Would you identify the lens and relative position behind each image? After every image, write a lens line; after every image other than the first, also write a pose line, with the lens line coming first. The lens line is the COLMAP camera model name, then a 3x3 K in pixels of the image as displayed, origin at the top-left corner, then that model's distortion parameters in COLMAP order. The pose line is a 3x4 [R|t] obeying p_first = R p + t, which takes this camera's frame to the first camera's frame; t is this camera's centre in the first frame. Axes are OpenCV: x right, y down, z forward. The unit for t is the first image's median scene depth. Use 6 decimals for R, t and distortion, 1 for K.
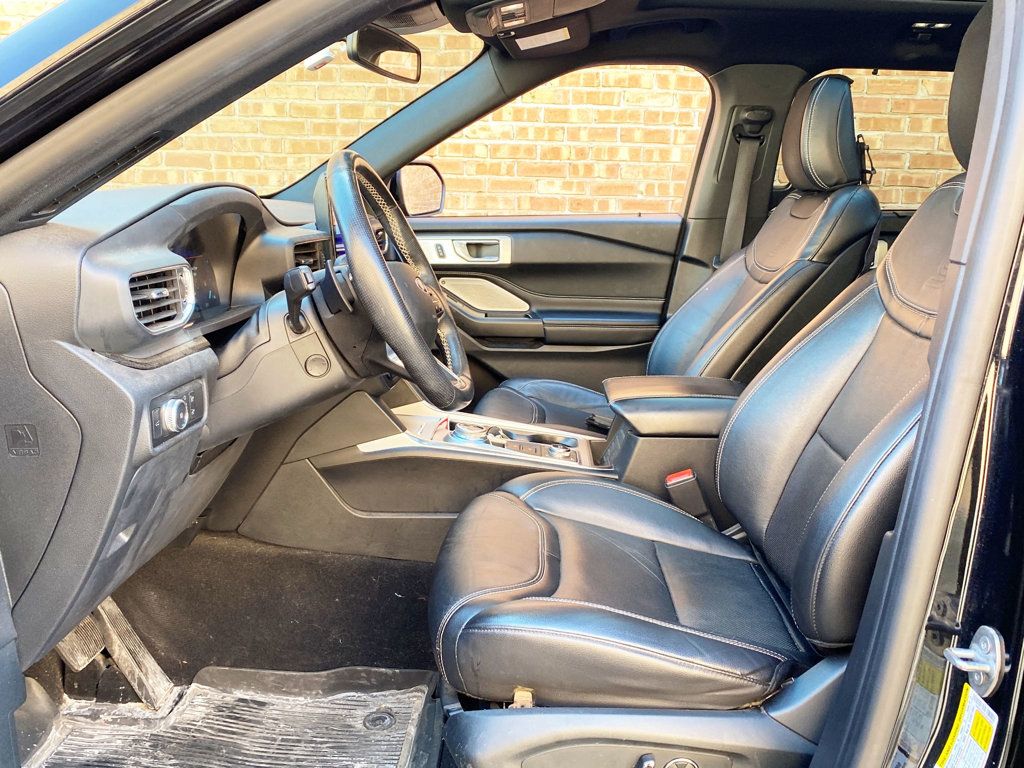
lens RADIAL K [[917.5, 0, 508.8], [0, 917.5, 368.0], [0, 0, 1]] dist [0.016686, -0.001557]
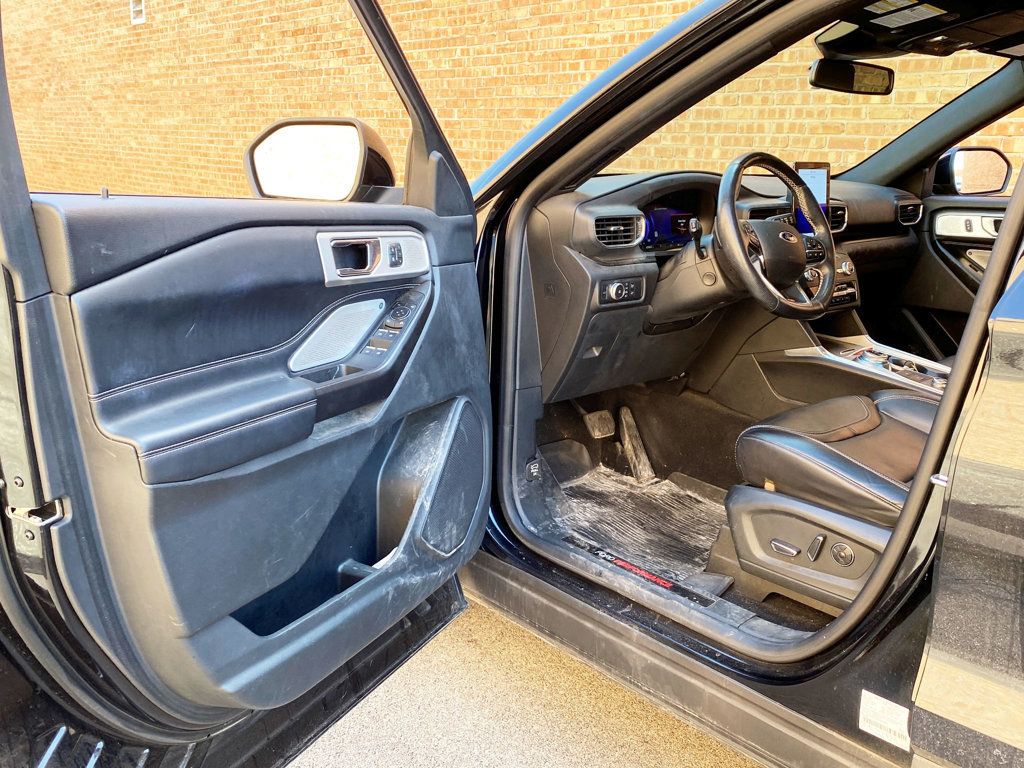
lens RADIAL K [[917.5, 0, 510.9], [0, 917.5, 369.6], [0, 0, 1]] dist [0.016686, -0.001557]
pose [[0.702494, 0.163233, -0.692718, 0.583891], [-0.142797, 0.985877, 0.087502, 0.052282], [0.697217, 0.037448, 0.715881, -0.376532]]
